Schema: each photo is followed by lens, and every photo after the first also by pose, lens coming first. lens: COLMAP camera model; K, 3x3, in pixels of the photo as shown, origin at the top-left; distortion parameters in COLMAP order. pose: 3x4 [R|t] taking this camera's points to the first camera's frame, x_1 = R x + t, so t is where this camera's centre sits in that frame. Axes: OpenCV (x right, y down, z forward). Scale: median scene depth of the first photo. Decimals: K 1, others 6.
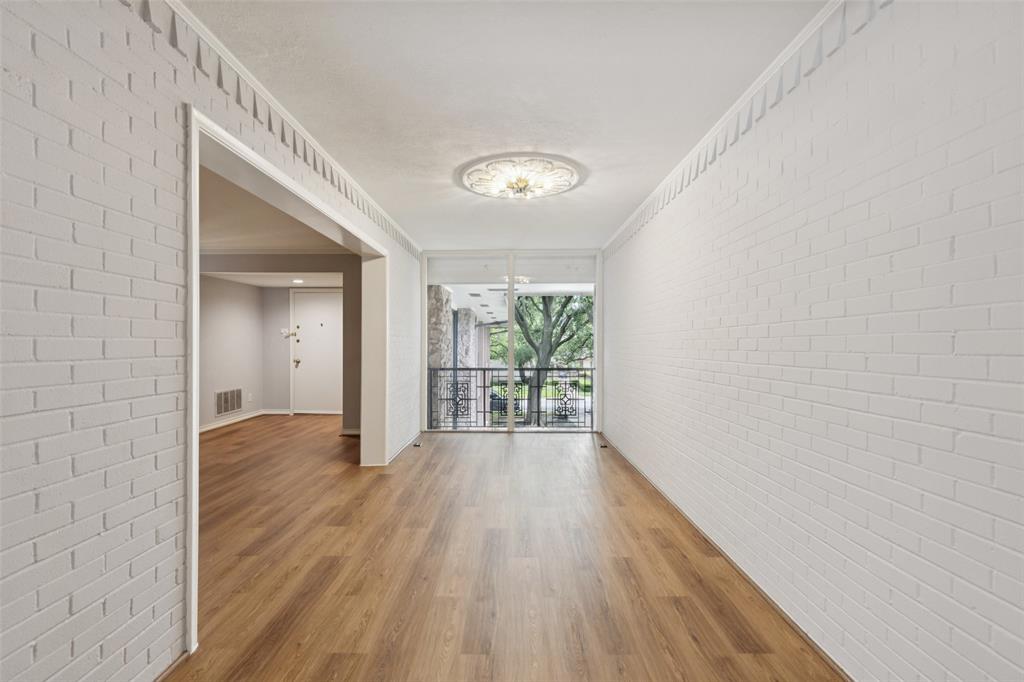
lens RADIAL K [[463.1, 0, 510.1], [0, 463.1, 342.3], [0, 0, 1]] dist [0.009554, -0.002471]
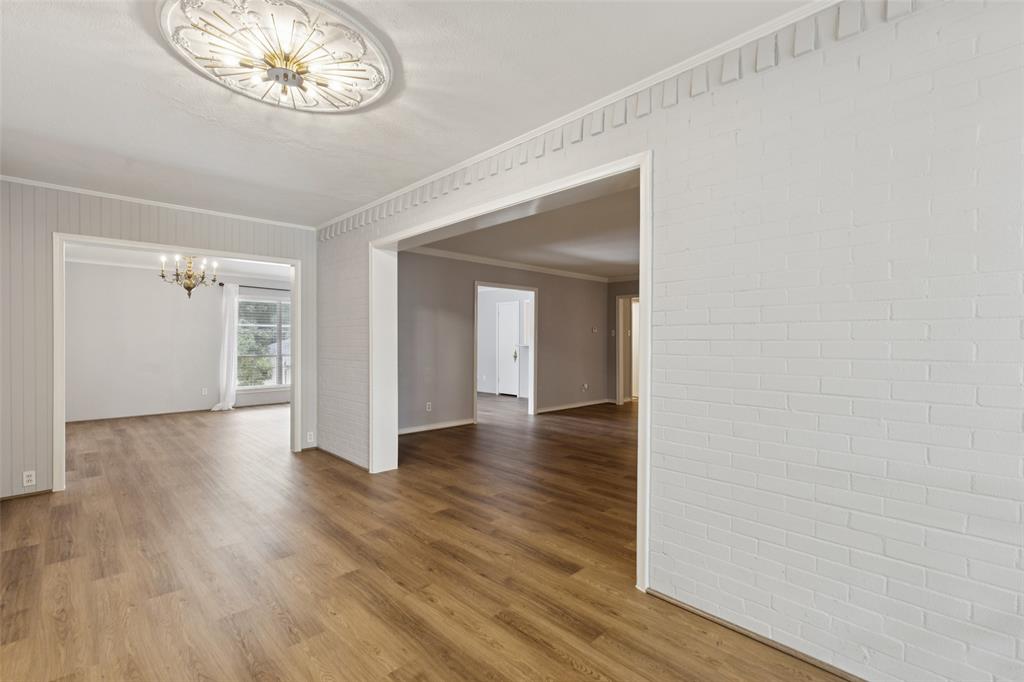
lens RADIAL K [[463.1, 0, 509.7], [0, 463.1, 342.3], [0, 0, 1]] dist [0.009554, -0.002471]
pose [[-0.717020, -0.000508, -0.697053, 0.302888], [0.000428, 0.999999, -0.001169, 0.004638], [0.697053, -0.001137, -0.717019, 2.145722]]
